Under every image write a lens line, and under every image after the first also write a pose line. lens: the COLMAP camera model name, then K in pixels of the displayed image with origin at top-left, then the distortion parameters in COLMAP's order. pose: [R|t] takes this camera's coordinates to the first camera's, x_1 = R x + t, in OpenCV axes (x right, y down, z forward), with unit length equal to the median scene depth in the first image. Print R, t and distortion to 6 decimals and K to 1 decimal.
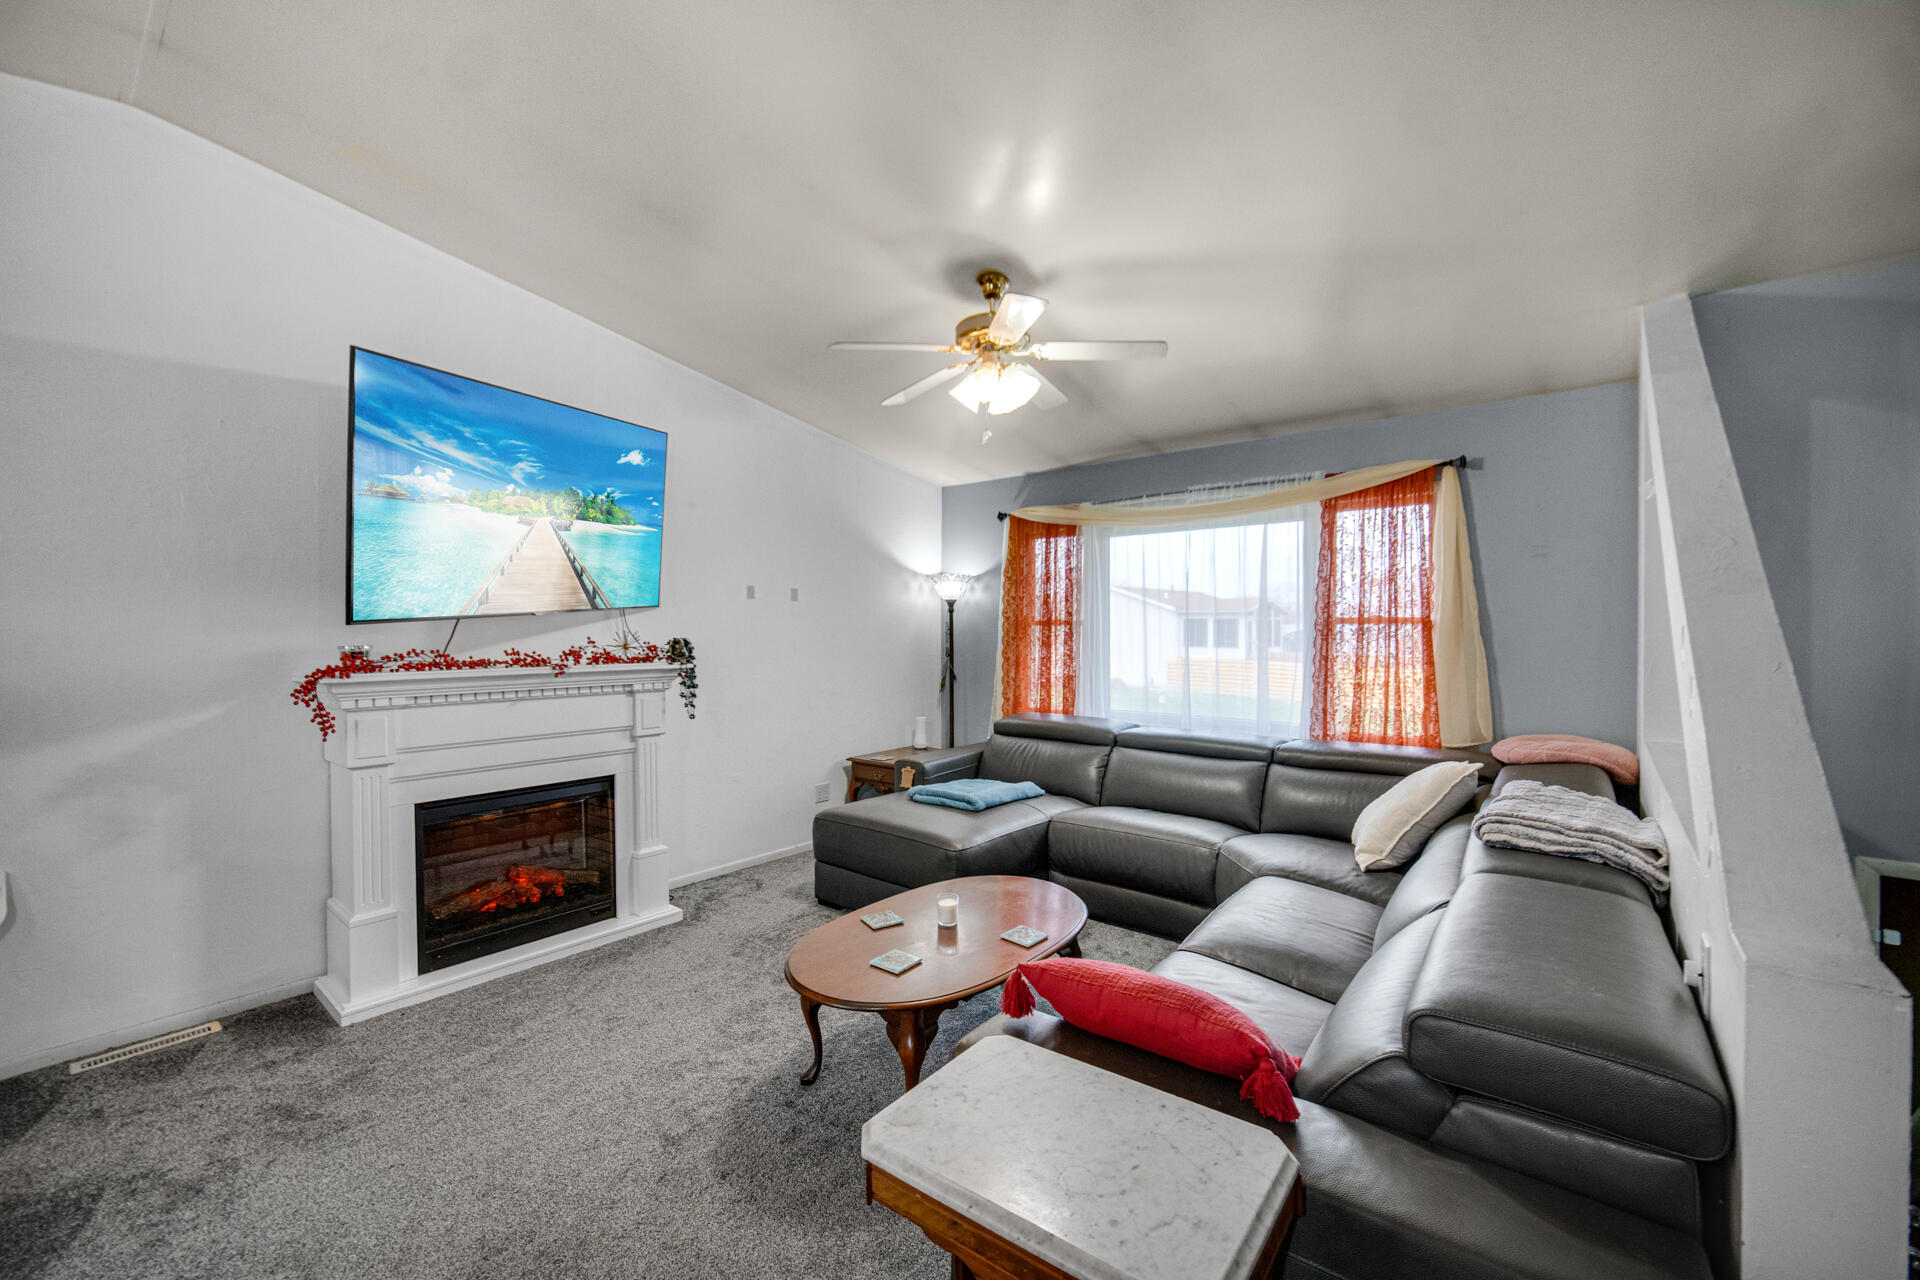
lens RADIAL K [[754.8, 0, 951.6], [0, 754.8, 637.8], [0, 0, 1]] dist [-0.003315, -0.000189]
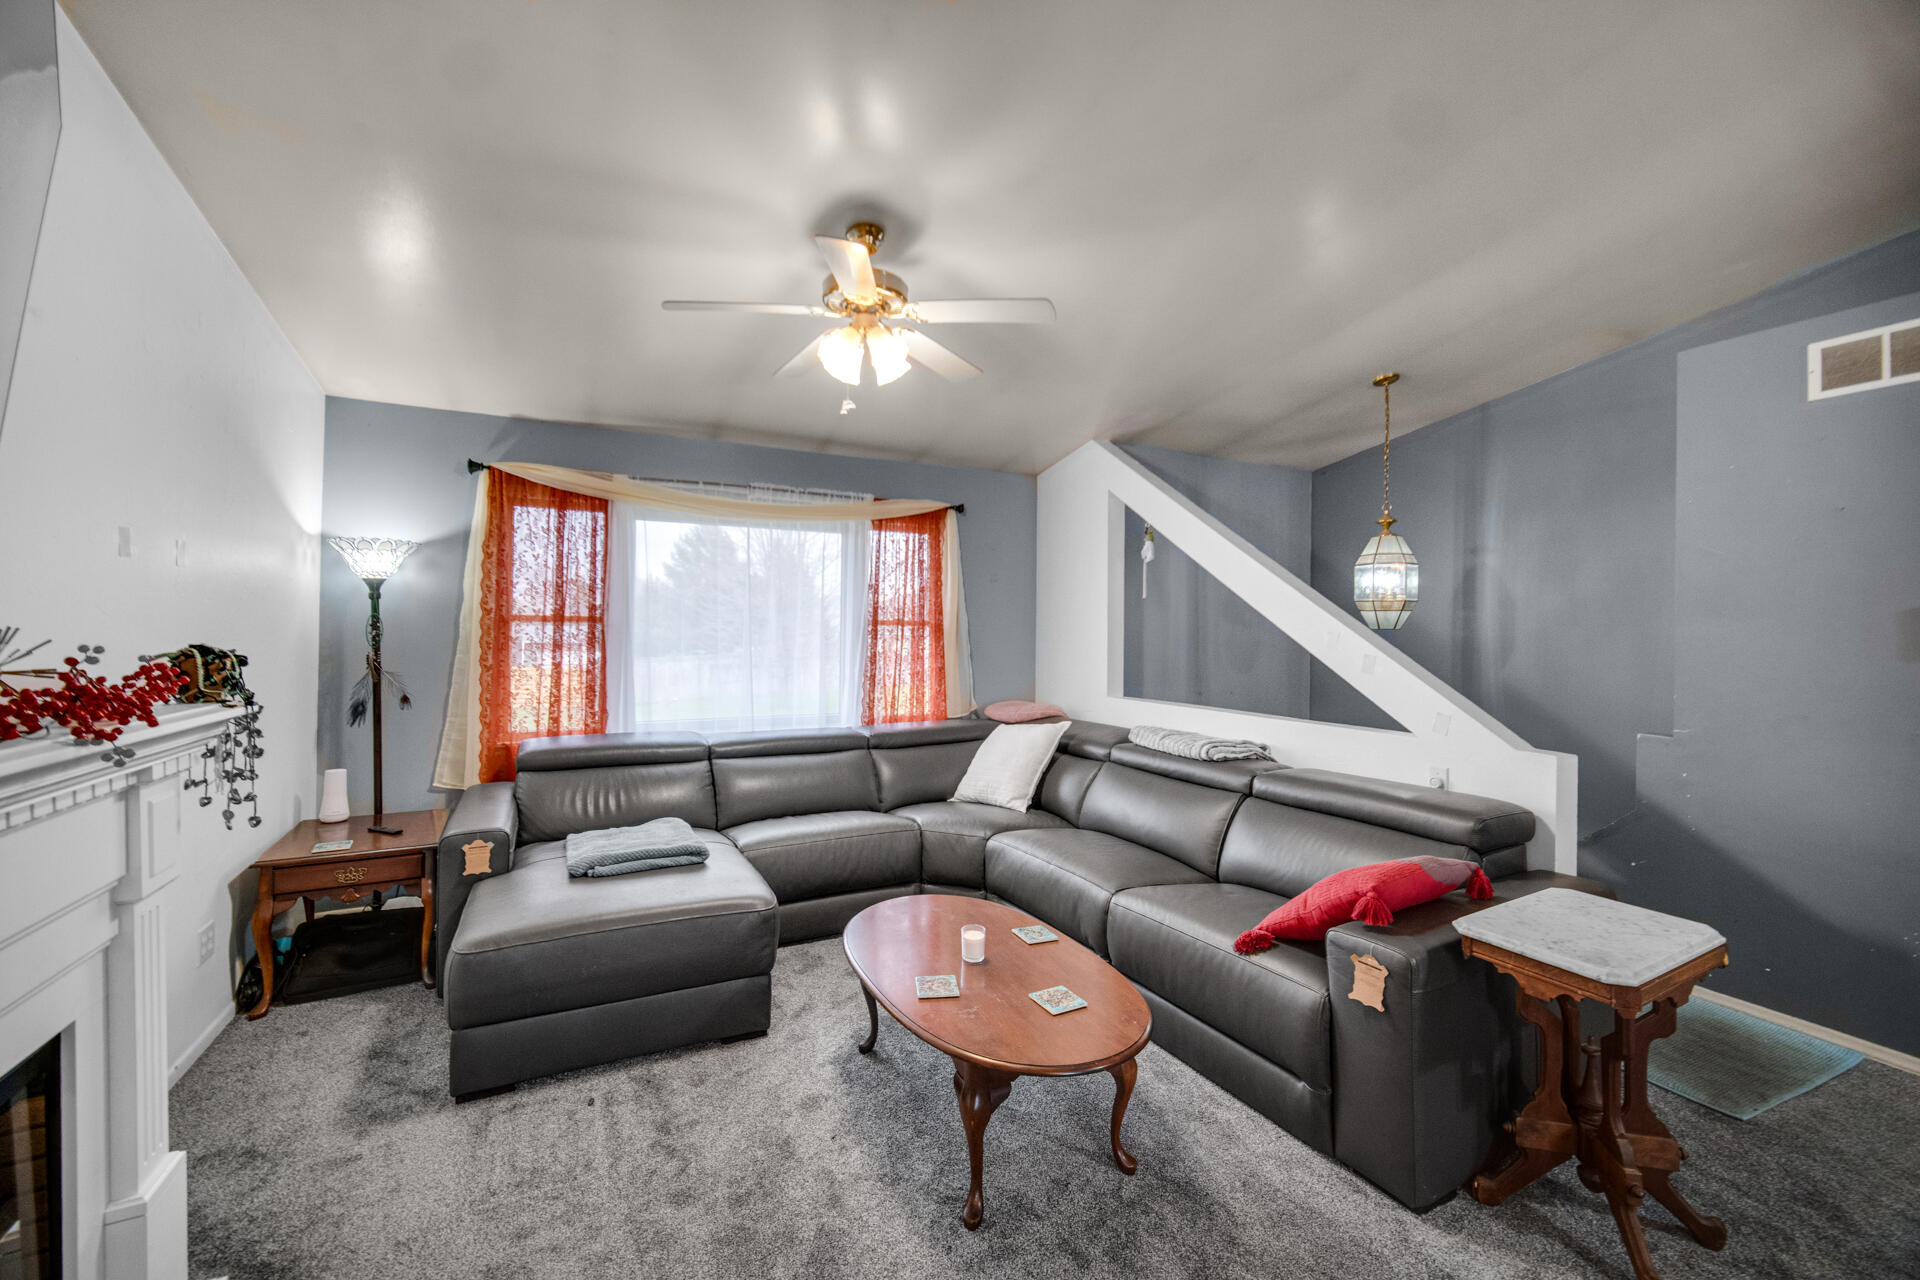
lens RADIAL K [[754.8, 0, 951.6], [0, 754.8, 637.8], [0, 0, 1]] dist [-0.003315, -0.000189]
pose [[0.403202, -0.005661, 0.915093, -0.450160], [0.001626, 0.999984, 0.005470, -0.004612], [-0.915109, -0.000718, 0.403205, 0.351320]]
